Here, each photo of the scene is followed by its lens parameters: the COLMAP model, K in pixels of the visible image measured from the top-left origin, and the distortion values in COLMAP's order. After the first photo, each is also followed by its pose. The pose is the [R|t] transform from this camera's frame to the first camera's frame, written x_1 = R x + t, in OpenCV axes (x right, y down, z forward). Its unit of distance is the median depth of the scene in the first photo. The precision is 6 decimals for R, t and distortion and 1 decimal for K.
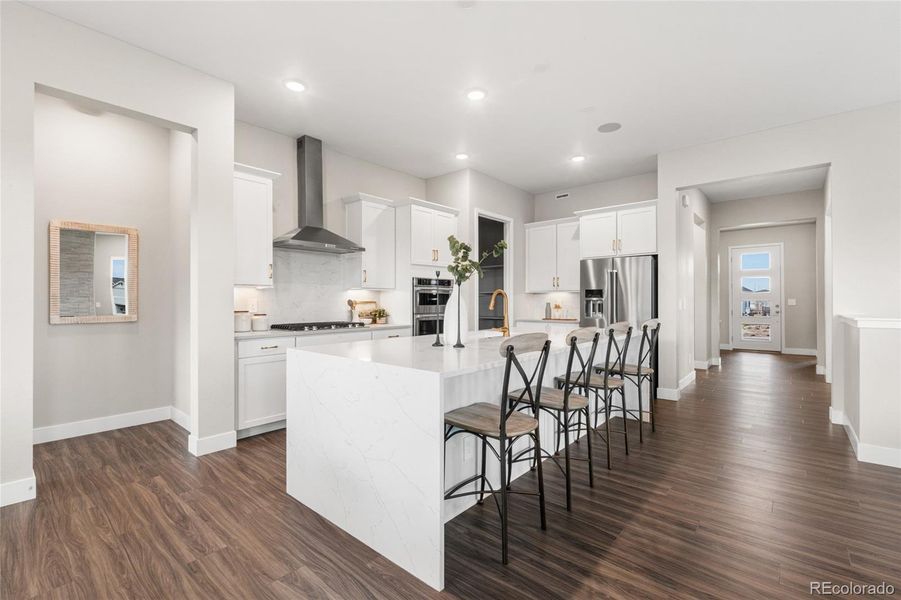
lens RADIAL K [[397.2, 0, 448.5], [0, 397.2, 297.9], [0, 0, 1]] dist [-0.006342, -0.000232]
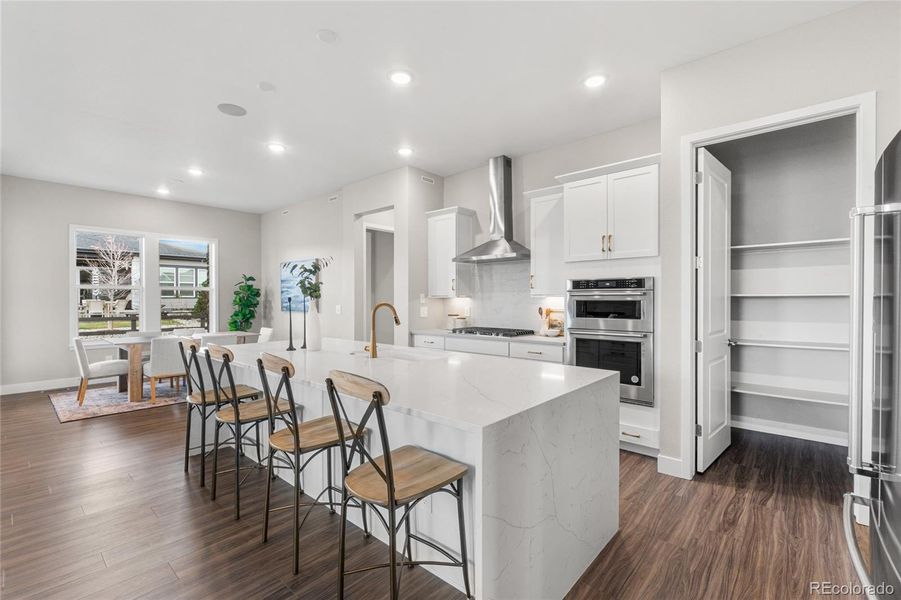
lens RADIAL K [[399.9, 0, 450.5], [0, 399.9, 300.0], [0, 0, 1]] dist [-0.003502, -0.000919]
pose [[-0.001395, 0.005140, -0.999986, 0.697464], [0.009184, 0.999945, 0.005127, -0.020233], [0.999957, -0.009177, -0.001442, 0.815090]]
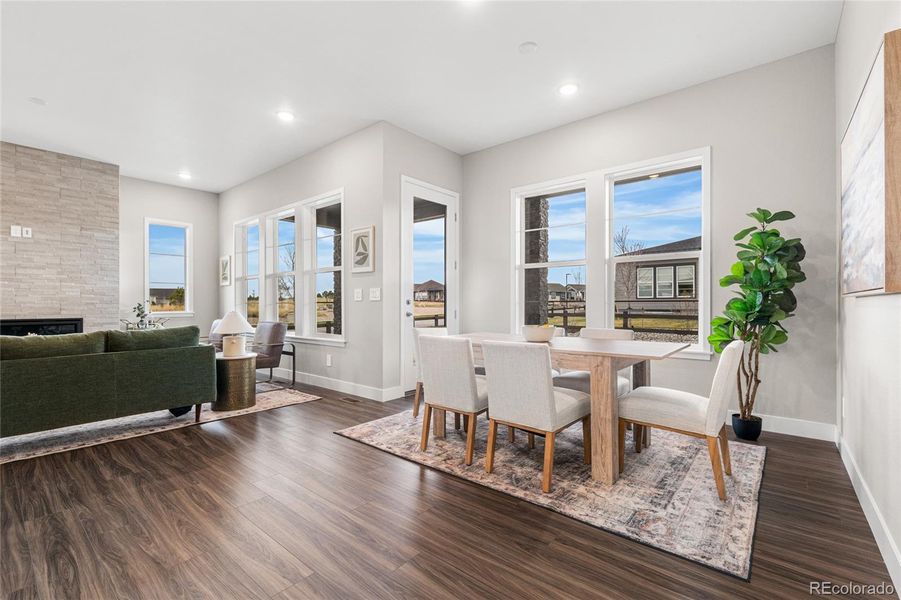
lens RADIAL K [[396.1, 0, 447.6], [0, 396.1, 303.0], [0, 0, 1]] dist [-0.000748, -0.000491]
pose [[-0.999851, 0.002082, -0.017130, -0.370575], [0.002259, 0.999944, -0.010303, 0.037575], [0.017107, -0.010340, -0.999800, 0.623925]]
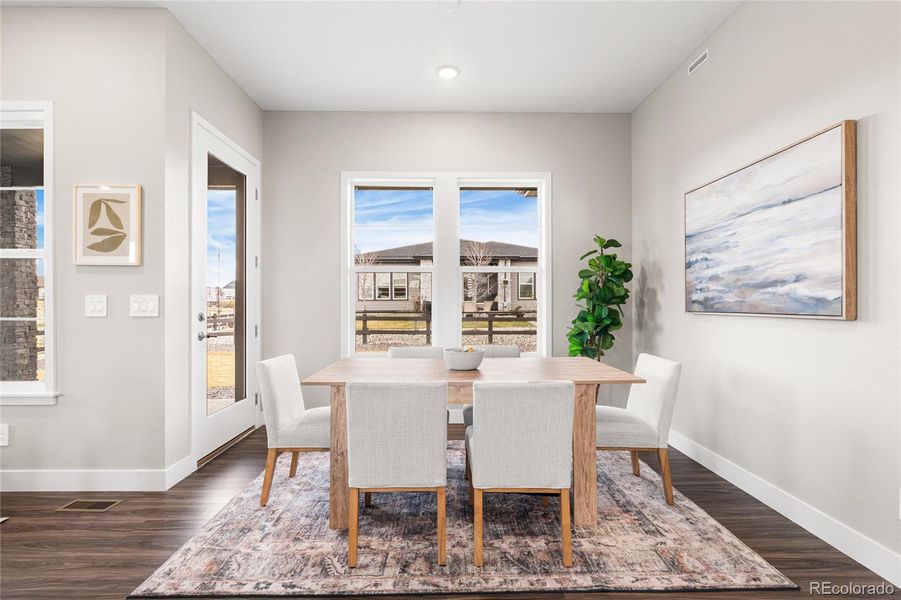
lens RADIAL K [[404.8, 0, 448.2], [0, 404.8, 301.3], [0, 0, 1]] dist [-0.003318, -0.000065]
pose [[-0.742705, -0.000999, -0.669618, -0.160906], [0.007909, 0.999916, -0.010264, 0.010683], [0.669572, -0.012919, -0.742635, 0.373232]]
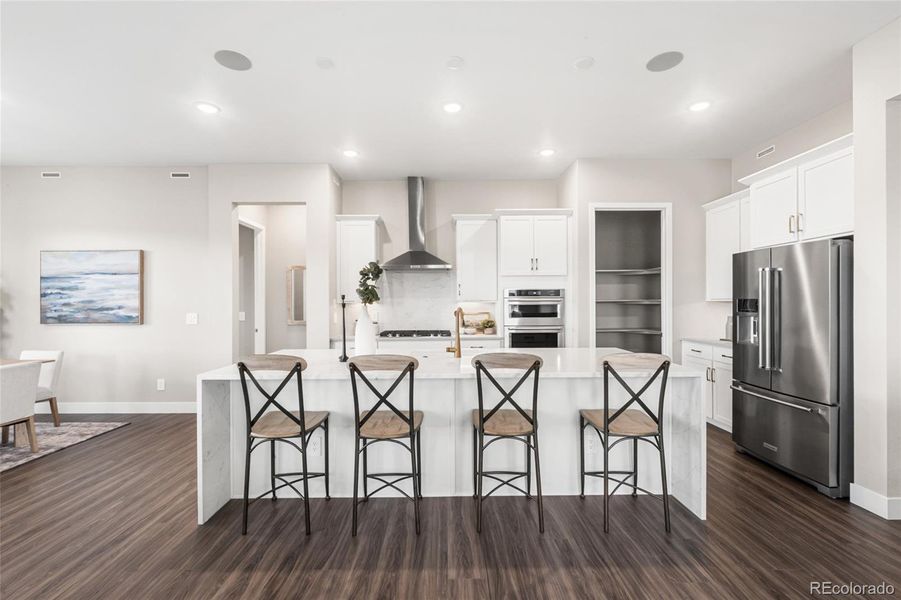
lens RADIAL K [[399.9, 0, 450.5], [0, 399.9, 300.0], [0, 0, 1]] dist [-0.003502, -0.000919]
pose [[0.673030, -0.006426, -0.739587, 0.582529], [0.009218, 0.999957, -0.000300, -0.026486], [0.739558, -0.006615, 0.673061, 0.243218]]
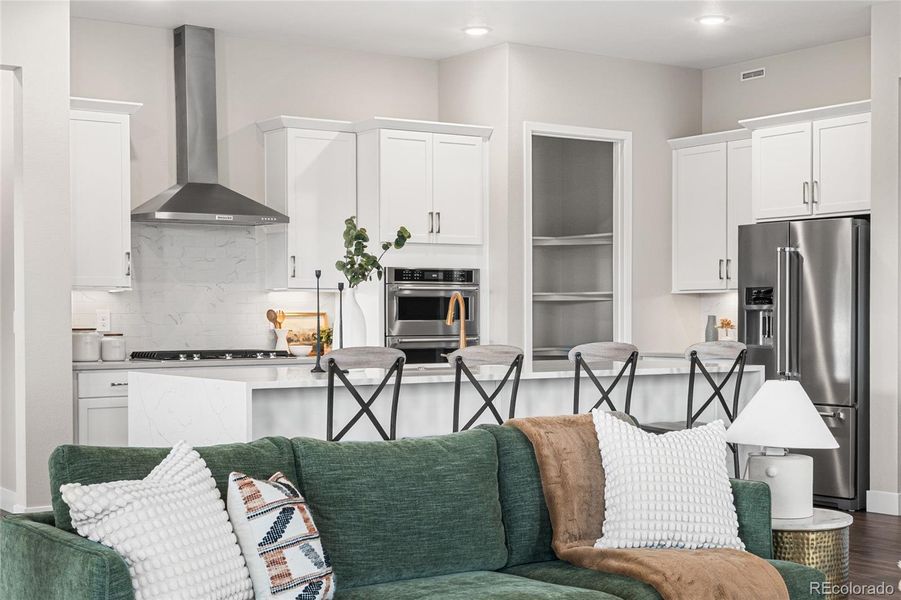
lens RADIAL K [[1343.9, 0, 449.9], [0, 1343.9, 317.9], [0, 0, 1]] dist [-0.014809, 0.050284]
pose [[0.970193, -0.001509, -0.242330, 0.445468], [0.004027, 0.999943, 0.009897, -0.001670], [0.242301, -0.010578, 0.970143, -0.741806]]
